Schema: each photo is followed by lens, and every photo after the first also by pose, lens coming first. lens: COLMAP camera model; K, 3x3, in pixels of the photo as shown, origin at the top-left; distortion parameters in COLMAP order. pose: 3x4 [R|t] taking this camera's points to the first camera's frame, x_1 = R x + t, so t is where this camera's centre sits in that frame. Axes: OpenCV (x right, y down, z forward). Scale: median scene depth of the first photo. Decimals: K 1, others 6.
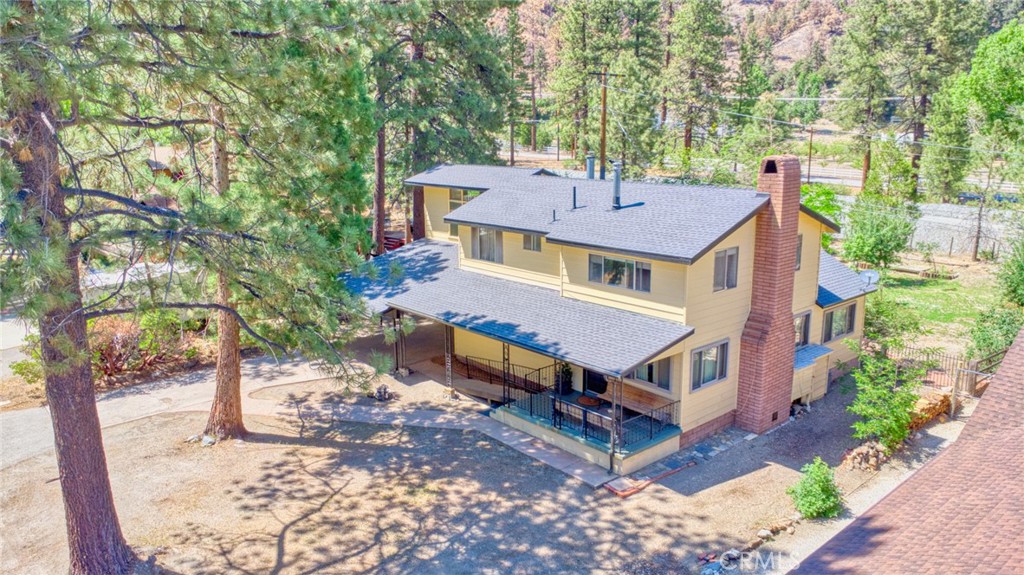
lens RADIAL K [[745.0, 0, 508.0], [0, 745.0, 289.5], [0, 0, 1]] dist [-0.039280, -0.000748]
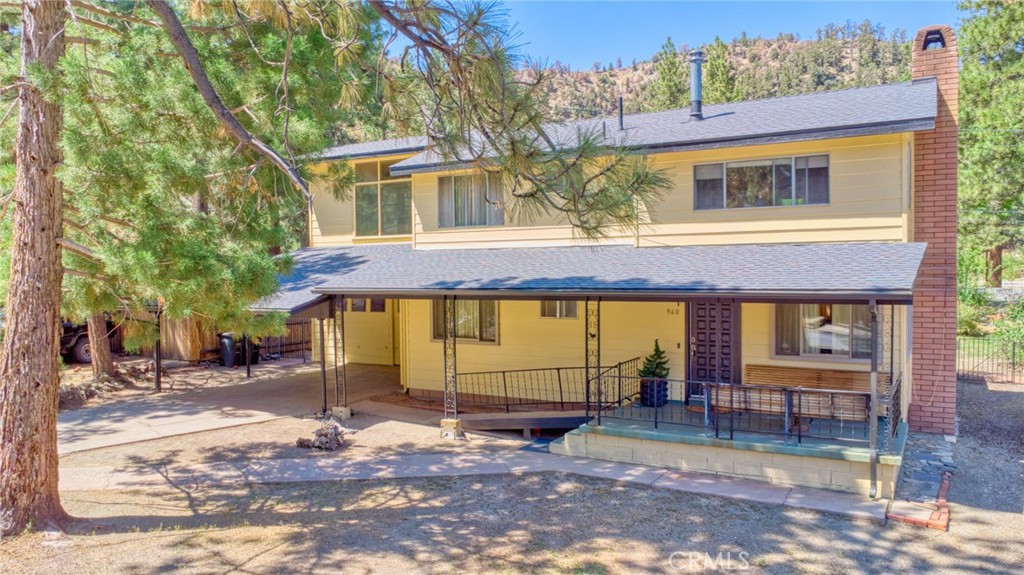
lens RADIAL K [[745.0, 0, 509.5], [0, 745.0, 292.7], [0, 0, 1]] dist [-0.039280, -0.000748]
pose [[0.946643, -0.011917, 0.322063, -0.230405], [0.070335, 0.982867, -0.170369, 0.145571], [-0.314514, 0.183931, 0.931263, 0.469278]]
